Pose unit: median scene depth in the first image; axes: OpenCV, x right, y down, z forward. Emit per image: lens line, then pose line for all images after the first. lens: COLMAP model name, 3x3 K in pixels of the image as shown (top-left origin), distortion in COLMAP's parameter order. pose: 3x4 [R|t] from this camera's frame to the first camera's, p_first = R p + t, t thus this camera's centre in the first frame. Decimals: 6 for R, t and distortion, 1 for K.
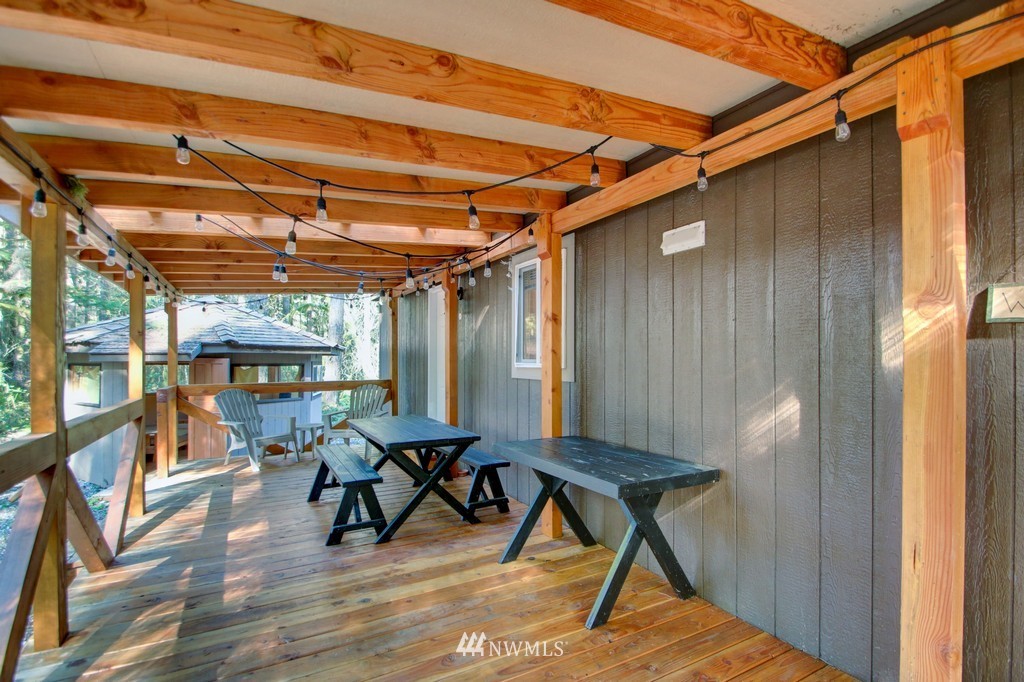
lens RADIAL K [[483.5, 0, 519.4], [0, 483.5, 355.4], [0, 0, 1]] dist [0.016216, -0.017724]
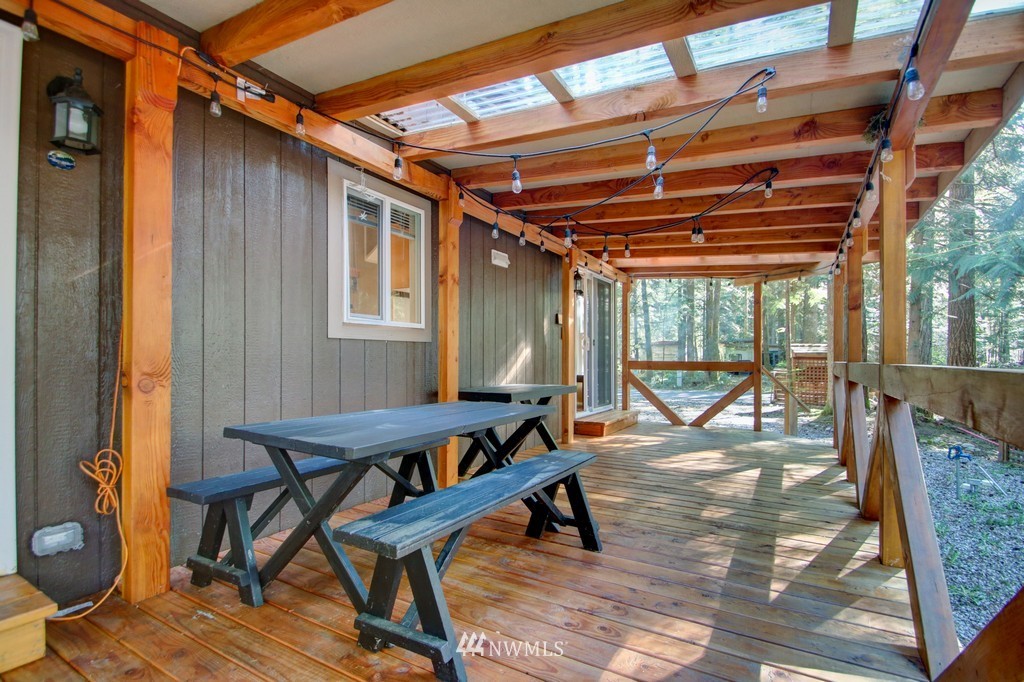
lens RADIAL K [[483.5, 0, 519.4], [0, 483.5, 355.4], [0, 0, 1]] dist [0.016216, -0.017724]
pose [[-0.518622, -0.003117, 0.854998, -1.143685], [-0.016255, 0.999849, -0.006215, 0.111941], [-0.854849, -0.017121, -0.518594, 1.768493]]
